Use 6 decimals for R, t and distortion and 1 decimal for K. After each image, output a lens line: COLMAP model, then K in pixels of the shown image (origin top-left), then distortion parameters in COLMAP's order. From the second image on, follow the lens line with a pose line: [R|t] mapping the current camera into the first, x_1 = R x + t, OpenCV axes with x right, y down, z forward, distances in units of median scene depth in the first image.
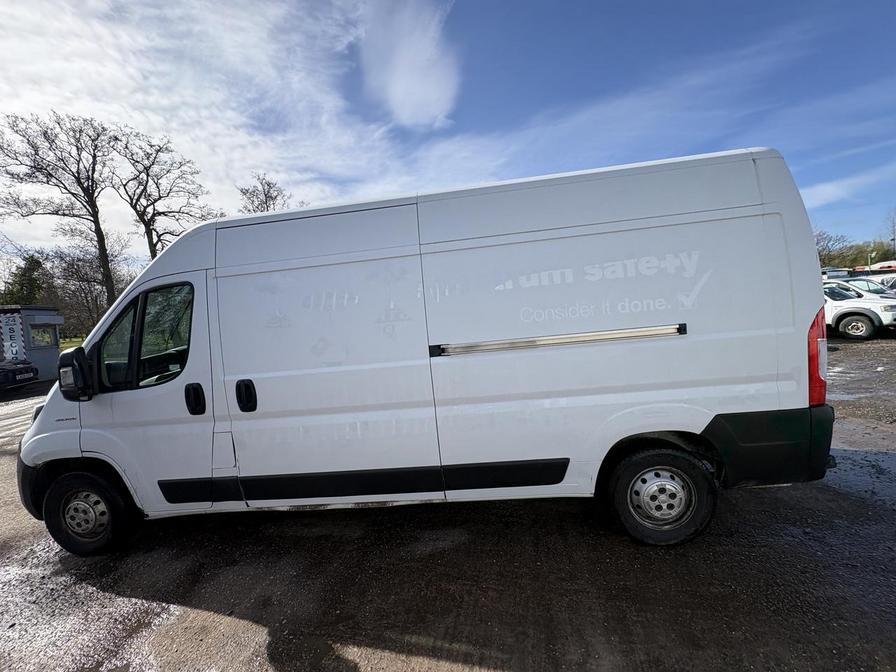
lens RADIAL K [[356.9, 0, 446.3], [0, 356.9, 335.6], [0, 0, 1]] dist [-0.000546, 0.000787]
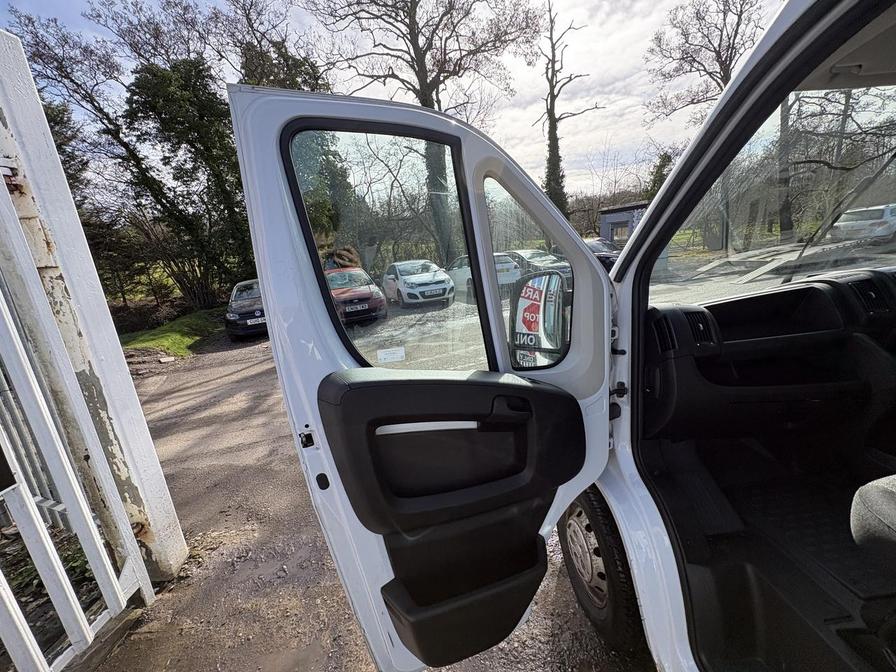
lens RADIAL K [[356.9, 0, 448.3], [0, 356.9, 336.5], [0, 0, 1]] dist [-0.000546, 0.000787]
pose [[0.188321, 0.278533, -0.941783, -0.072066], [0.013996, 0.958082, 0.286152, -0.002680], [0.982008, -0.067069, 0.176528, 0.086230]]
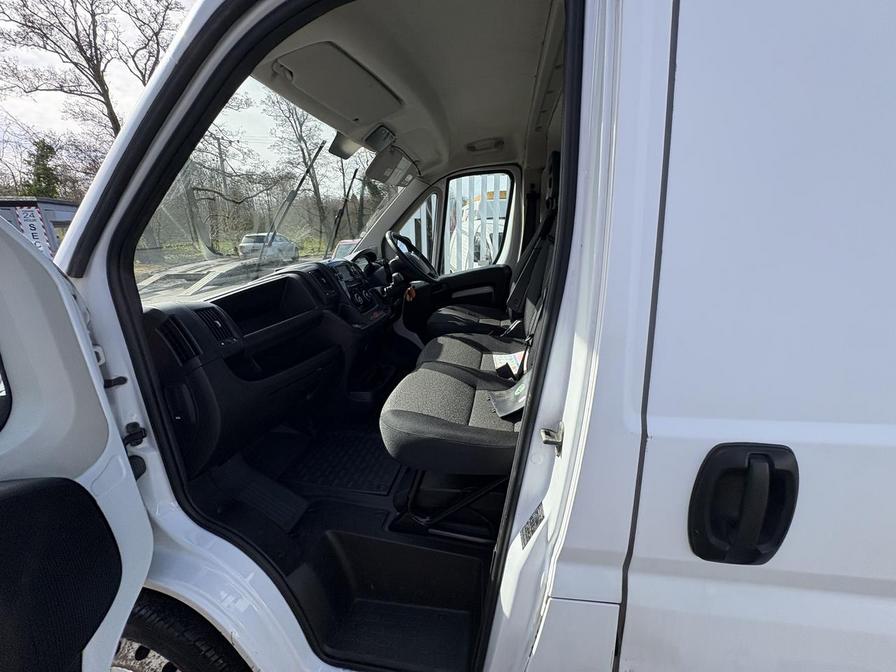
lens RADIAL K [[356.9, 0, 447.3], [0, 356.9, 337.0], [0, 0, 1]] dist [-0.000546, 0.000787]
pose [[0.996759, 0.063799, -0.048993, -0.085419], [-0.051698, 0.974700, 0.217457, 0.002510], [0.061627, -0.214220, 0.974840, 0.089755]]
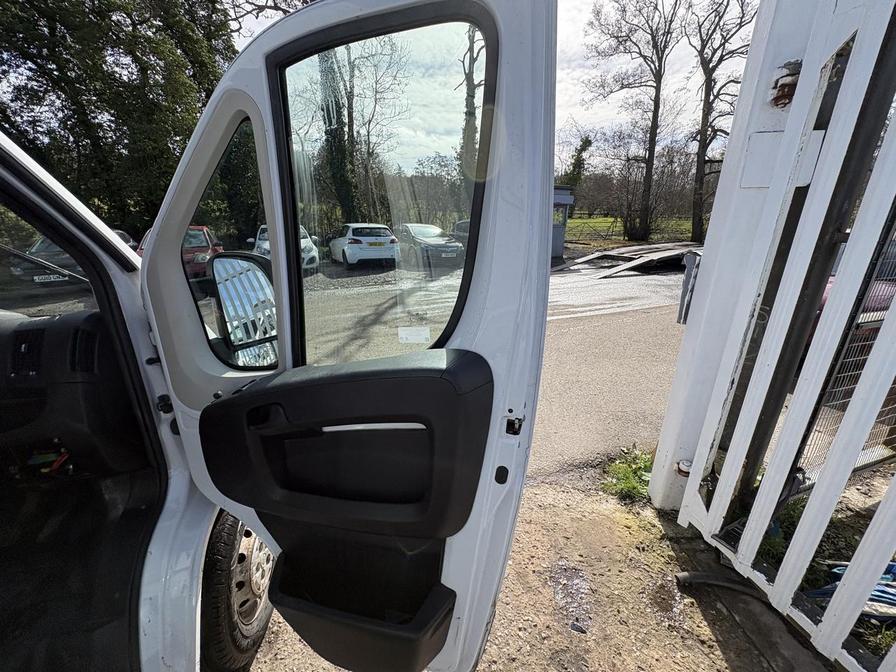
lens RADIAL K [[356.9, 0, 448.0], [0, 356.9, 336.7], [0, 0, 1]] dist [-0.000546, 0.000787]
pose [[0.248341, 0.370342, -0.895083, -0.058853], [-0.079174, 0.928699, 0.362284, -0.013373], [0.965432, -0.019103, 0.259955, 0.239202]]
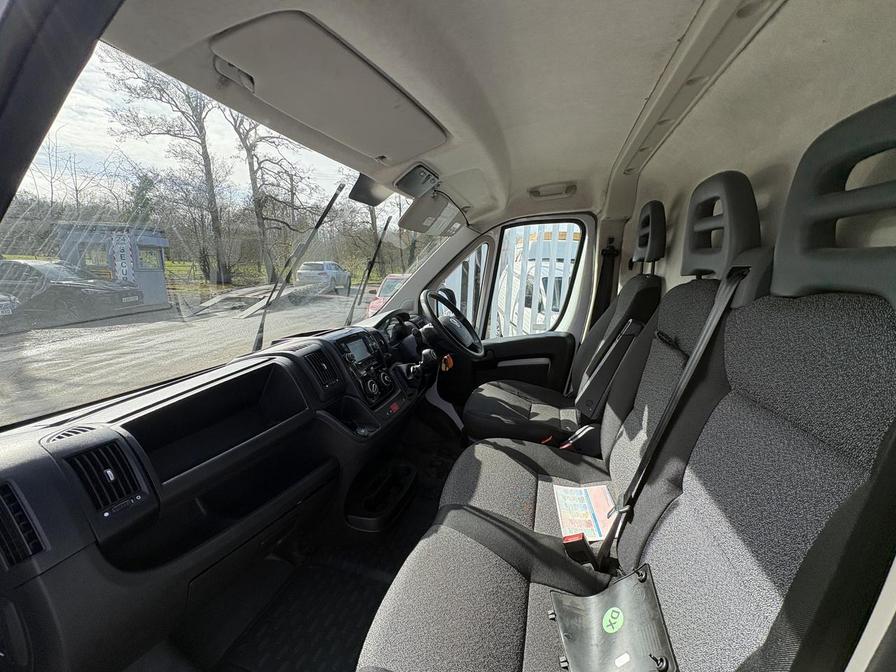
lens RADIAL K [[356.9, 0, 446.0], [0, 356.9, 335.4], [0, 0, 1]] dist [-0.000546, 0.000787]
pose [[0.975358, 0.128236, -0.179531, -0.088387], [-0.104071, 0.984932, 0.138122, -0.005970], [0.194538, -0.116034, 0.974008, 0.115577]]
